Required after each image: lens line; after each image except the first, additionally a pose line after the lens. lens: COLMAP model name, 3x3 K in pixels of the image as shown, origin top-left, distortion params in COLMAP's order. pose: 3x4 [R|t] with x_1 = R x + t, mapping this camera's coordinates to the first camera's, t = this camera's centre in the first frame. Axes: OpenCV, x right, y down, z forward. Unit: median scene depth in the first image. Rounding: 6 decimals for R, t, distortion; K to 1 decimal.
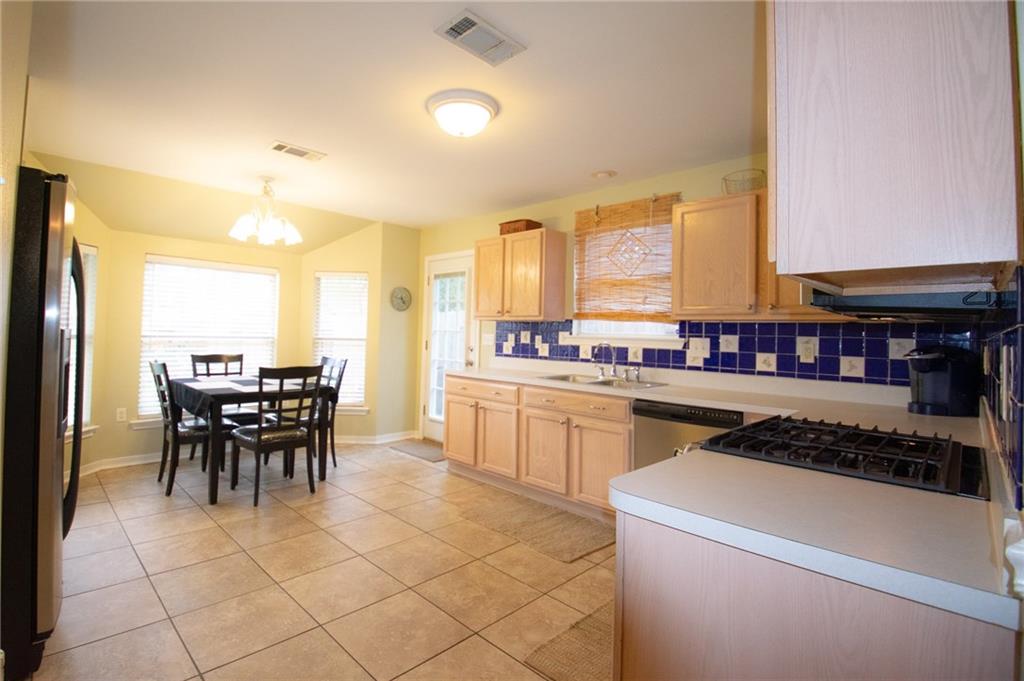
lens RADIAL K [[488.4, 0, 482.1], [0, 488.4, 319.7], [0, 0, 1]] dist [0.005107, 0.000183]
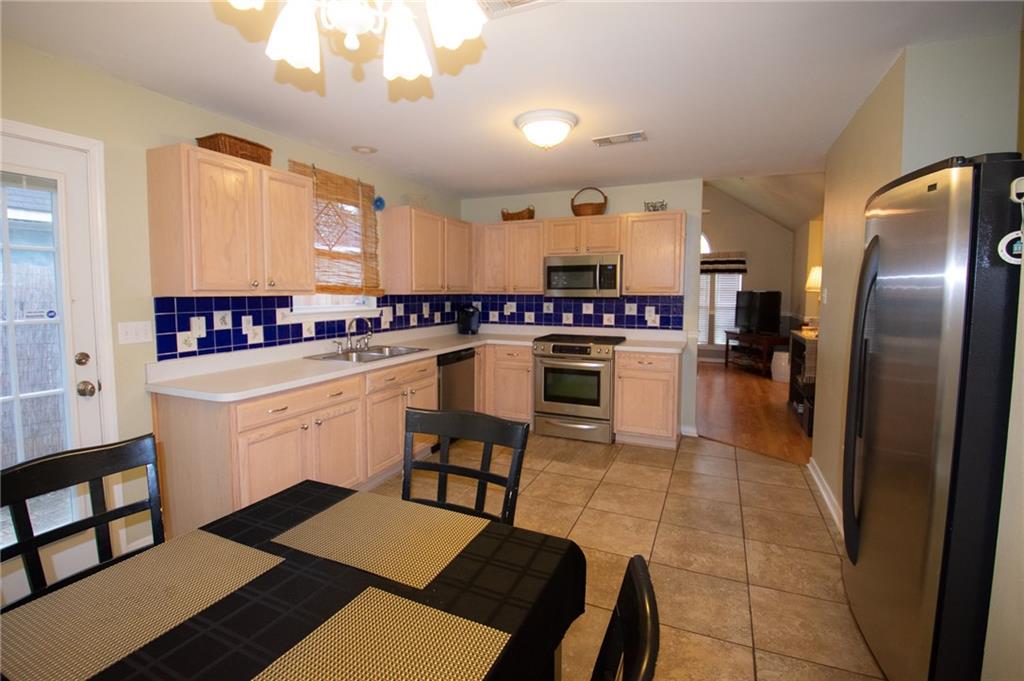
lens RADIAL K [[459.0, 0, 510.3], [0, 459.0, 330.5], [0, 0, 1]] dist [-0.000926, -0.000252]
pose [[-0.357155, -0.098717, 0.928814, -0.721574], [-0.026173, 0.995067, 0.095694, -0.022544], [-0.933678, 0.009868, -0.357977, 0.997095]]
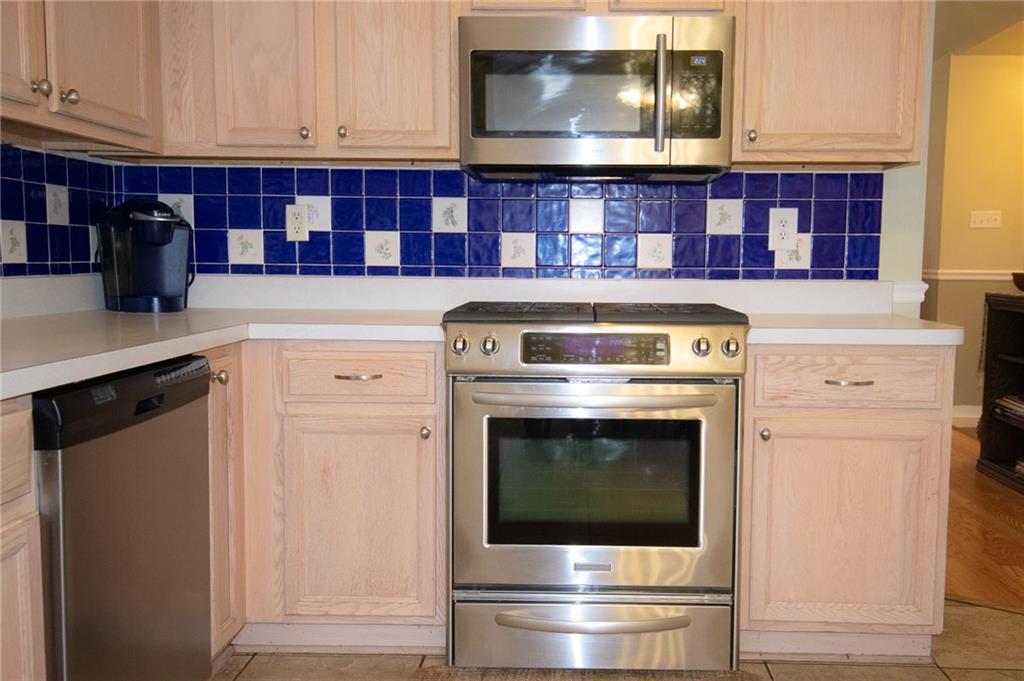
lens RADIAL K [[831.1, 0, 512.7], [0, 831.1, 343.5], [0, 0, 1]] dist [0.032018, -0.007498]
pose [[-0.694908, -0.089355, 0.713525, -0.183215], [-0.035315, 0.995293, 0.090247, 0.062493], [-0.718231, 0.037515, -0.694793, 0.897362]]
